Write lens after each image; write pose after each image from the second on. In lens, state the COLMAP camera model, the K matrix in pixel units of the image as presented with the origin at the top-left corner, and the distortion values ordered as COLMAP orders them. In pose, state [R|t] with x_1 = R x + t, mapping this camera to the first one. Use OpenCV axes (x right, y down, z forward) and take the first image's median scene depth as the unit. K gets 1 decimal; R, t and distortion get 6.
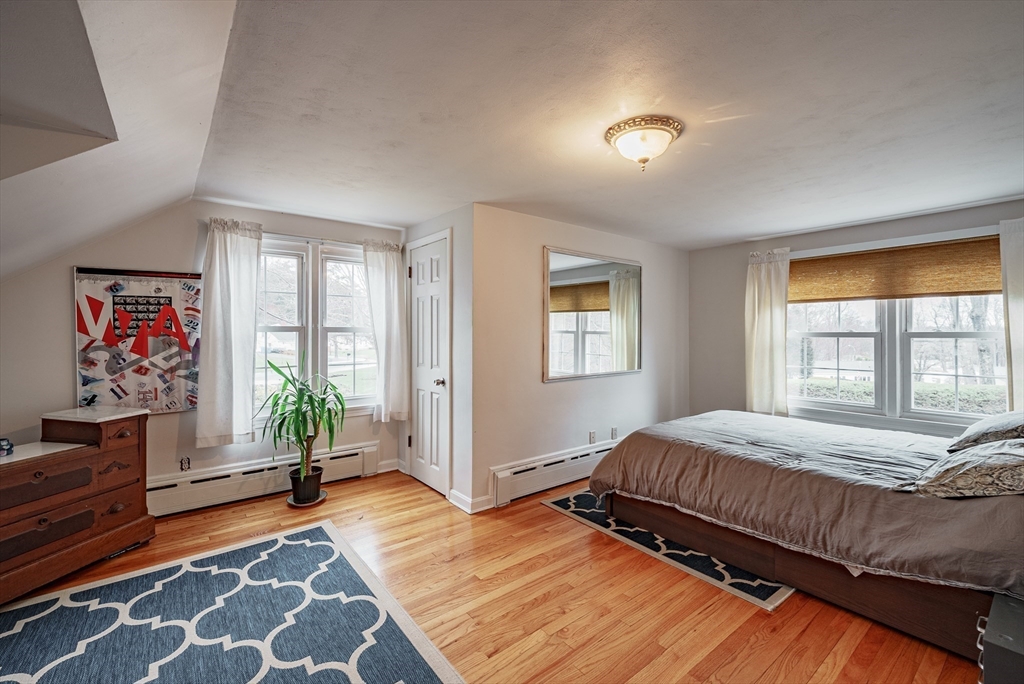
lens RADIAL K [[434.7, 0, 515.7], [0, 434.7, 338.3], [0, 0, 1]] dist [0.000130, -0.000090]
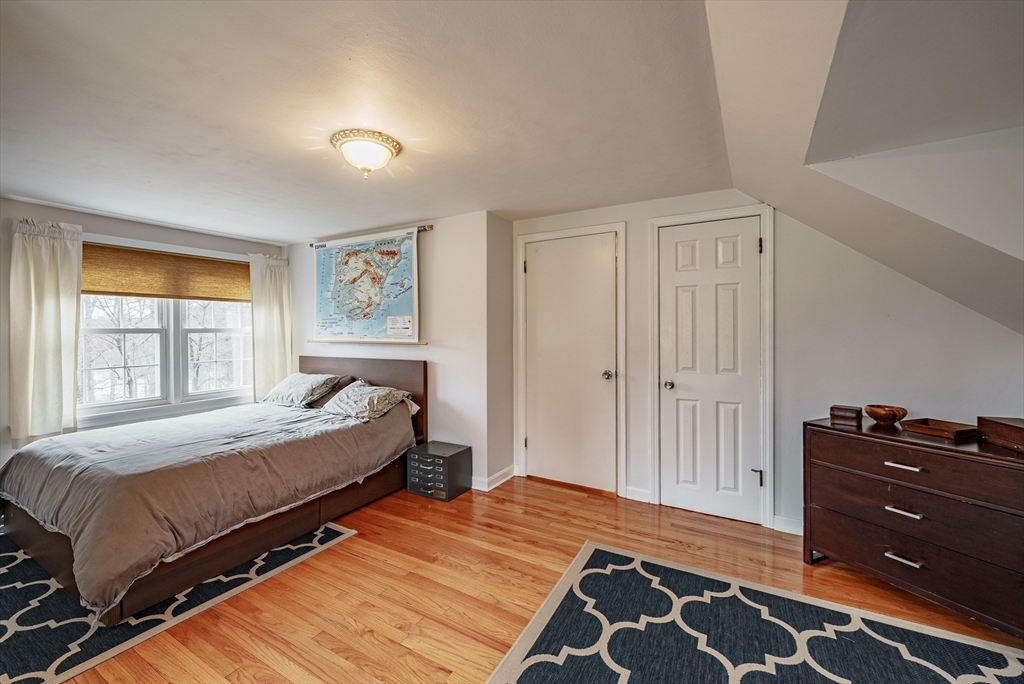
lens RADIAL K [[416.7, 0, 512.7], [0, 416.7, 327.3], [0, 0, 1]] dist [-0.000281, -0.000061]
pose [[-0.369538, 0.001781, 0.929214, -0.642259], [0.009567, 0.999952, 0.001889, -0.013462], [-0.929166, 0.009588, -0.369537, 0.805947]]
